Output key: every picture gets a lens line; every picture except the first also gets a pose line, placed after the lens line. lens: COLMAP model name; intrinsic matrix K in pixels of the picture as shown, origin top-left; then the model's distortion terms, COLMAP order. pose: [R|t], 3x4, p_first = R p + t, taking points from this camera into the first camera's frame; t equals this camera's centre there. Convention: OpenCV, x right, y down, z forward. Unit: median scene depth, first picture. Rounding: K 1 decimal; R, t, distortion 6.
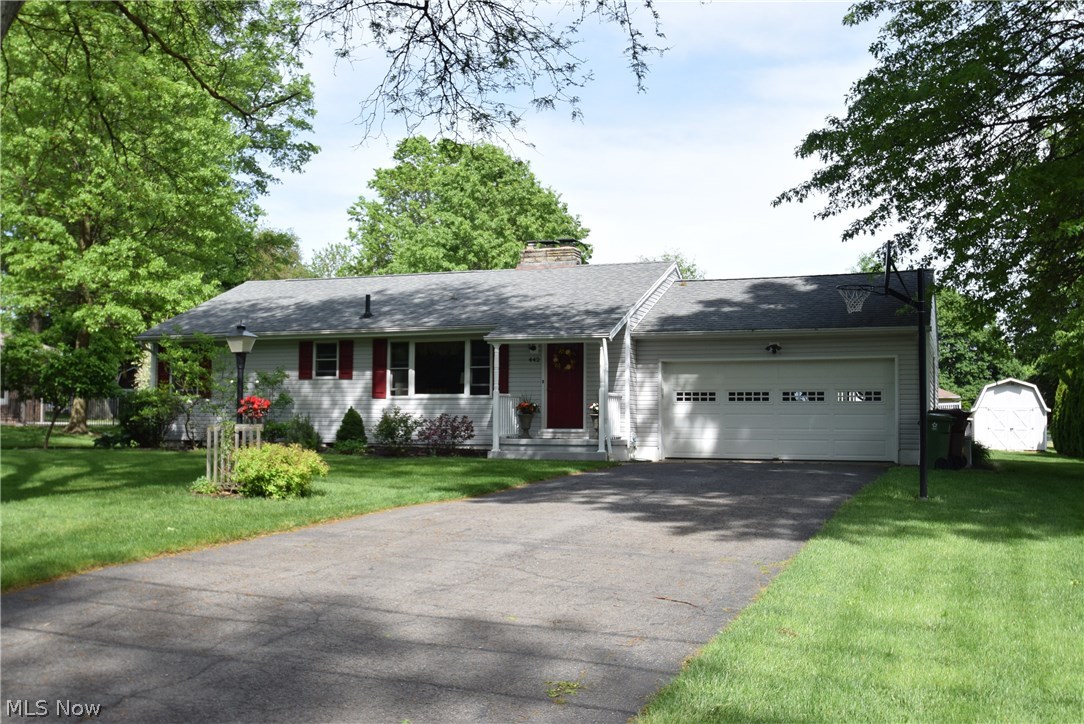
lens RADIAL K [[1116.4, 0, 543.1], [0, 1116.4, 364.6], [0, 0, 1]] dist [-0.070538, 0.000000]
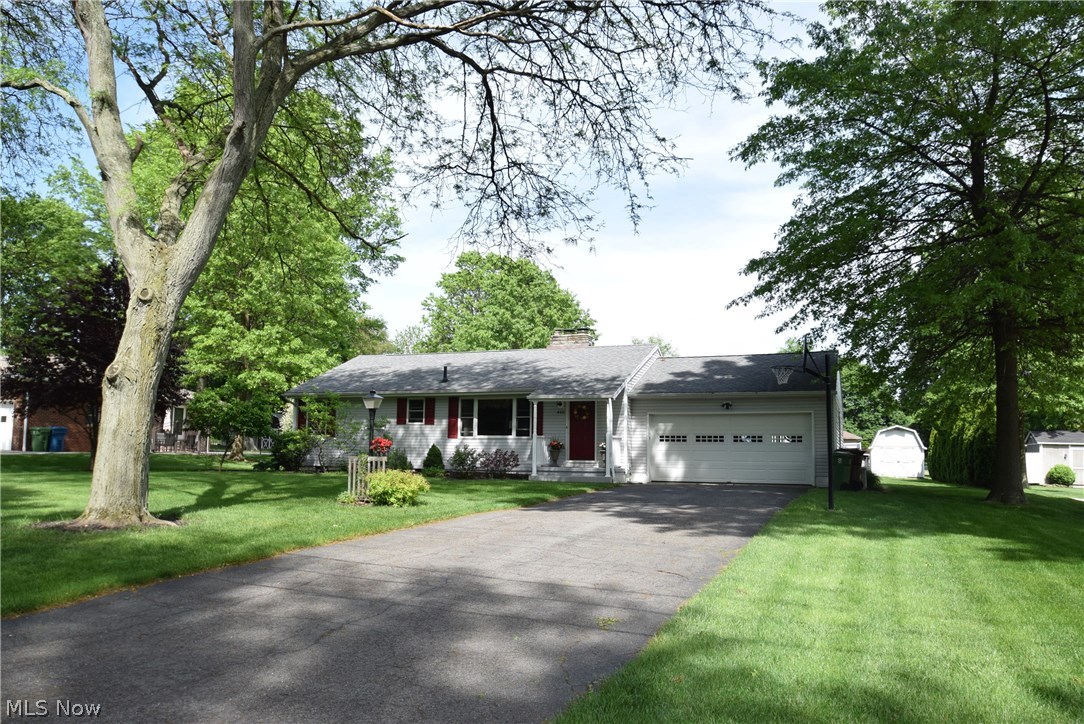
lens RADIAL K [[806.2, 0, 541.1], [0, 806.2, 364.6], [0, 0, 1]] dist [-0.048210, 0.007964]
pose [[0.999781, 0.005304, -0.020251, -0.013075], [-0.006490, 0.998239, -0.058964, -0.004510], [0.019902, 0.059082, 0.998055, -0.049706]]
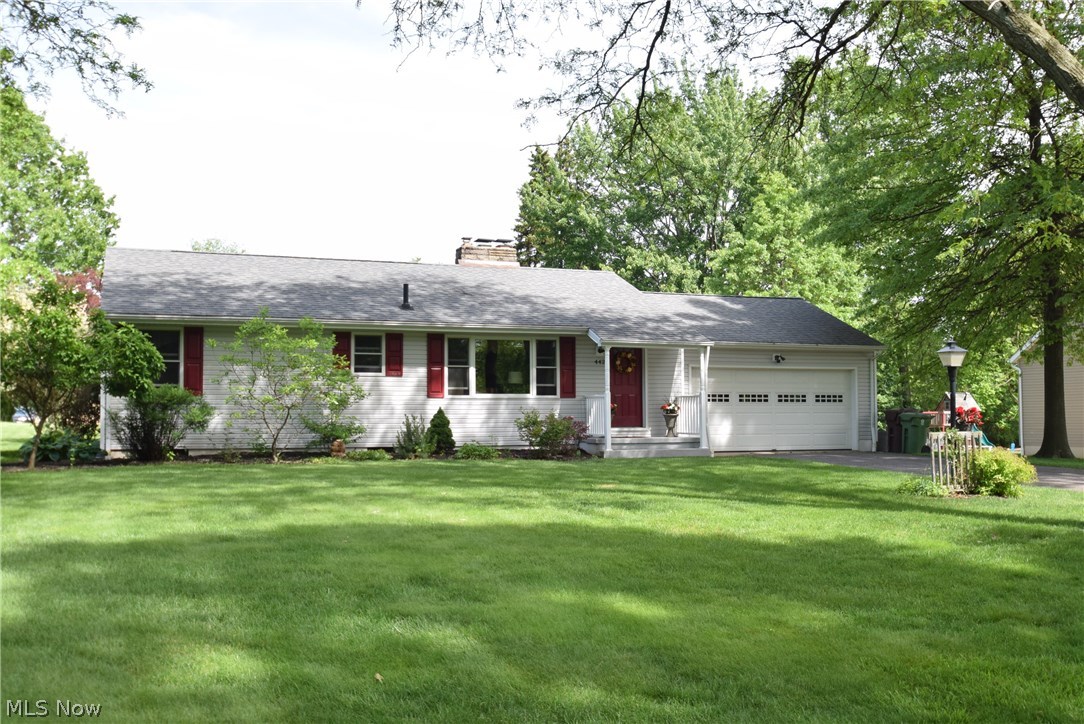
lens RADIAL K [[1116.4, 0, 543.4], [0, 1116.4, 364.4], [0, 0, 1]] dist [-0.070538, 0.000000]
pose [[0.723829, 0.024569, 0.689541, -0.800635], [-0.029722, 0.999548, -0.004415, 0.004498], [-0.689338, -0.017299, 0.724233, 0.296700]]
